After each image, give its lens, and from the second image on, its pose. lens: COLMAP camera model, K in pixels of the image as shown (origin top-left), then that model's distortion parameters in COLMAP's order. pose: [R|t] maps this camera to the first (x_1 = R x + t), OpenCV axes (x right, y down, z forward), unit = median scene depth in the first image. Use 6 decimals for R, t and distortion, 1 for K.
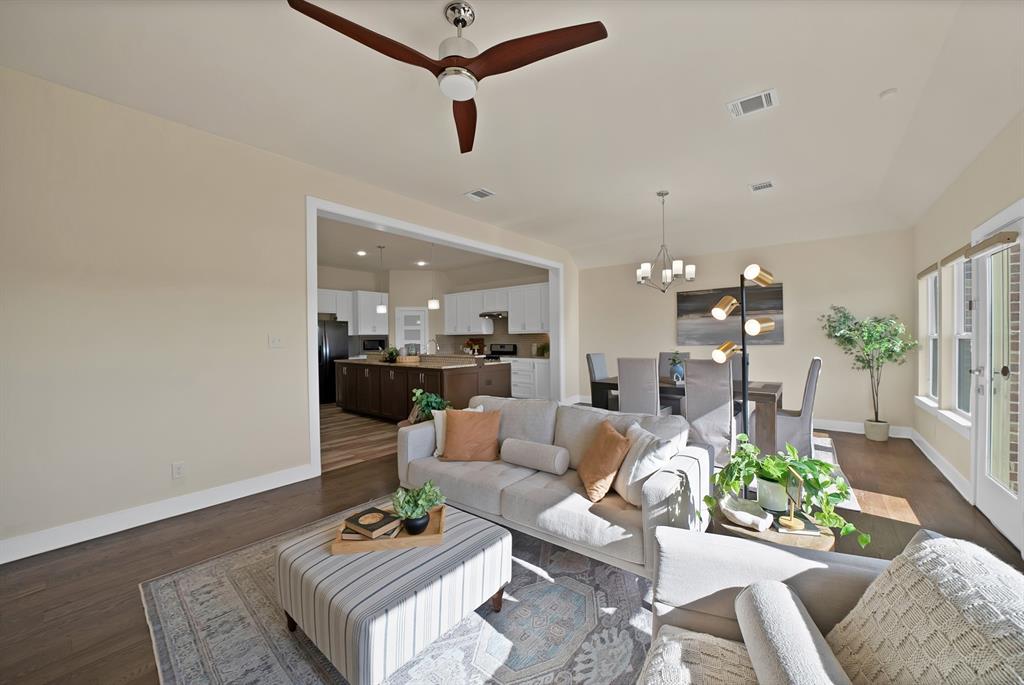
lens RADIAL K [[370.9, 0, 525.2], [0, 370.9, 339.4], [0, 0, 1]] dist [-0.020776, 0.002525]
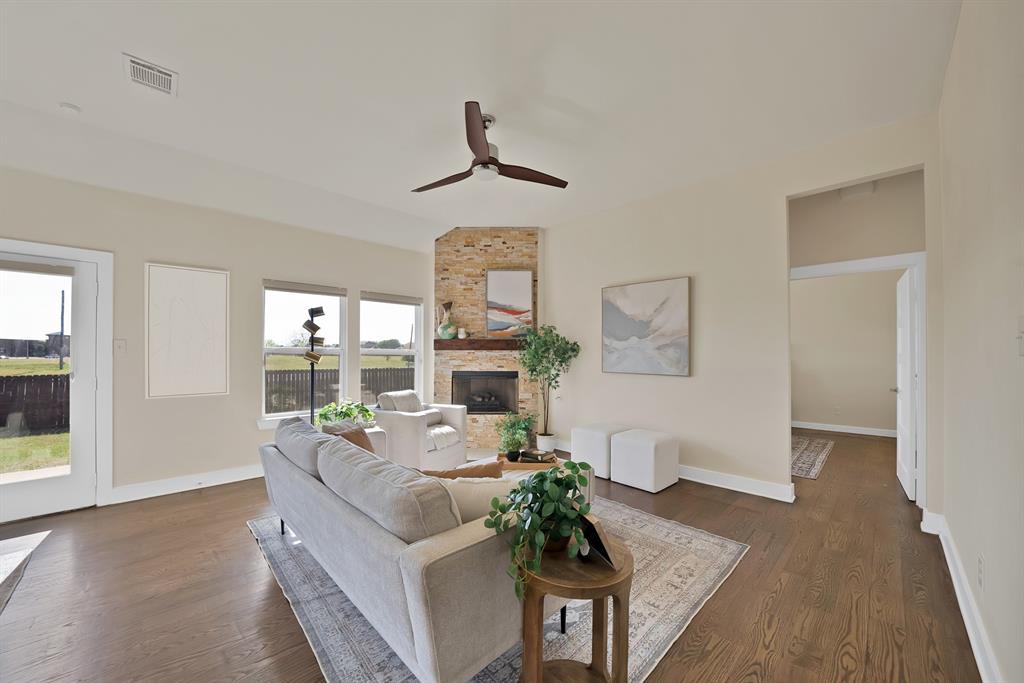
lens RADIAL K [[370.9, 0, 511.2], [0, 370.9, 354.3], [0, 0, 1]] dist [-0.020776, 0.002525]
pose [[-0.990591, 0.010069, 0.136482, -0.148071], [0.010727, 0.999934, 0.004088, 0.009051], [-0.136432, 0.005513, -0.990634, 0.748411]]
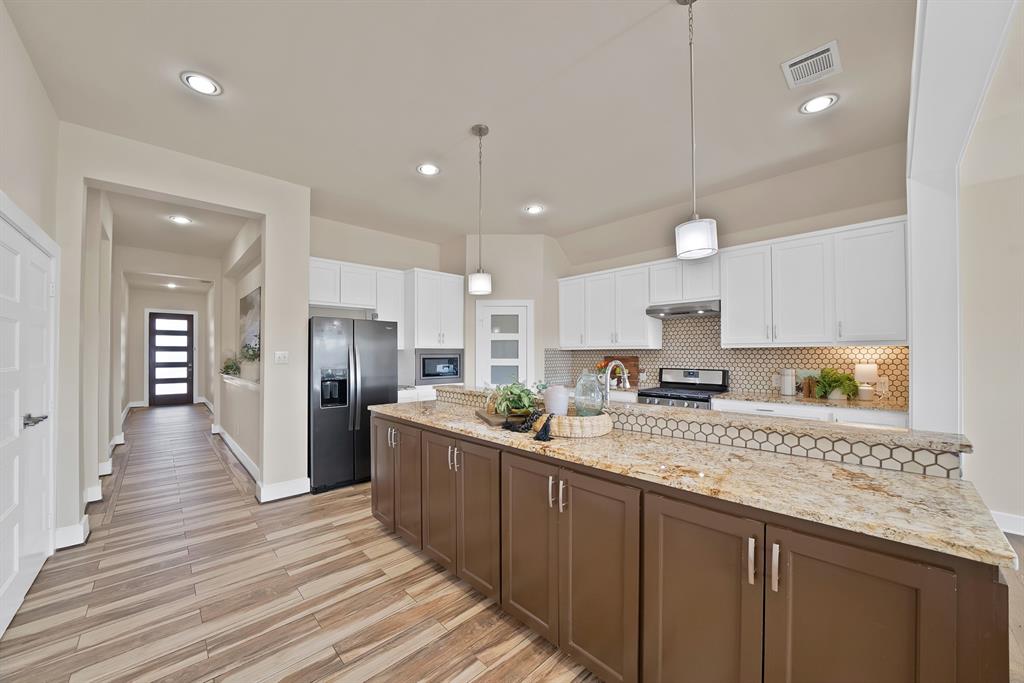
lens RADIAL K [[370.9, 0, 507.8], [0, 370.9, 350.8], [0, 0, 1]] dist [-0.020776, 0.002525]
pose [[0.990111, 0.005765, -0.140168, -0.340574], [-0.007468, 0.999905, -0.011626, -0.005852], [0.140087, 0.012558, 0.990060, 0.682754]]
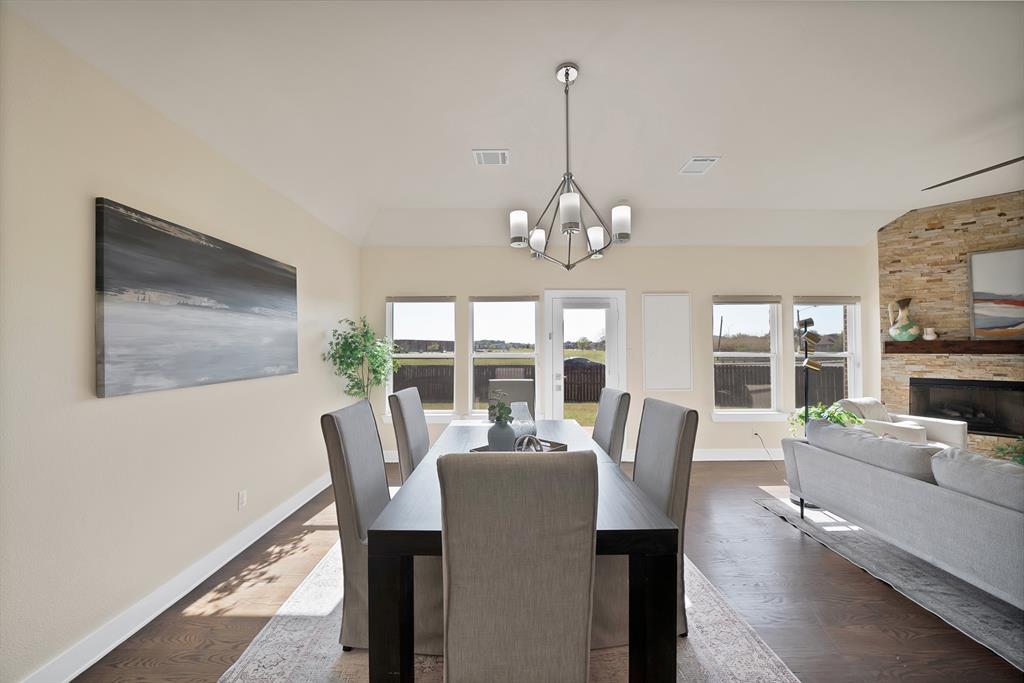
lens RADIAL K [[370.9, 0, 515.4], [0, 370.9, 341.6], [0, 0, 1]] dist [-0.020776, 0.002525]
pose [[-0.625466, 0.029815, 0.779681, 0.024281], [0.014560, 0.999542, -0.026543, -0.013505], [-0.780115, -0.005250, -0.625614, 0.969722]]
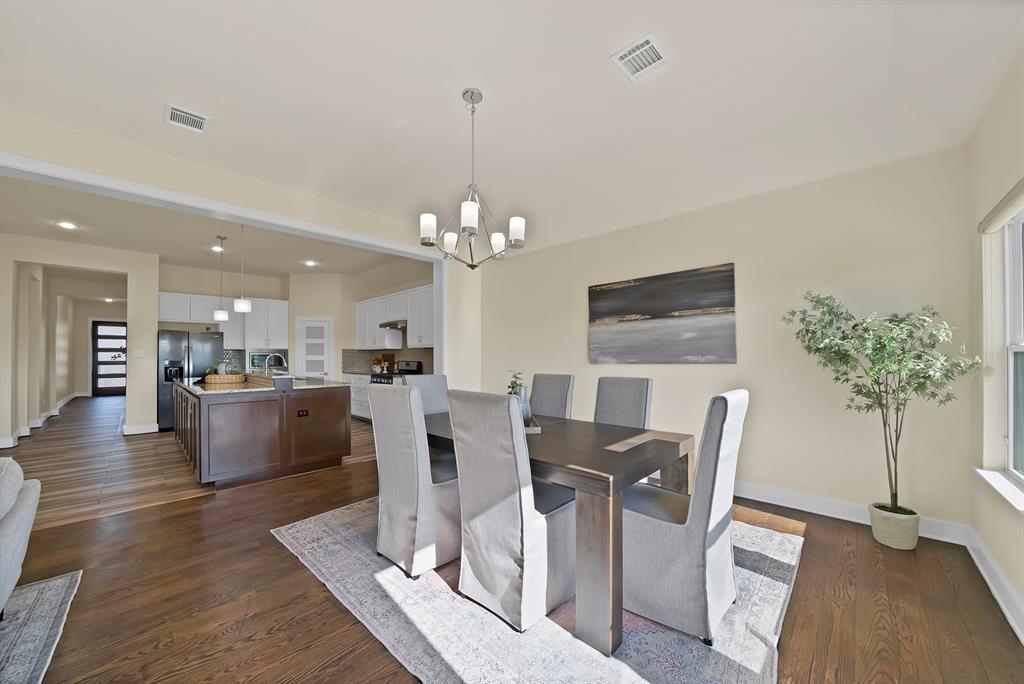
lens RADIAL K [[370.9, 0, 507.7], [0, 370.9, 354.8], [0, 0, 1]] dist [-0.020776, 0.002525]
pose [[0.994391, 0.005914, -0.105598, 0.347694], [-0.006908, 0.999935, -0.009052, 0.006953], [0.105538, 0.009731, 0.994368, 0.313223]]
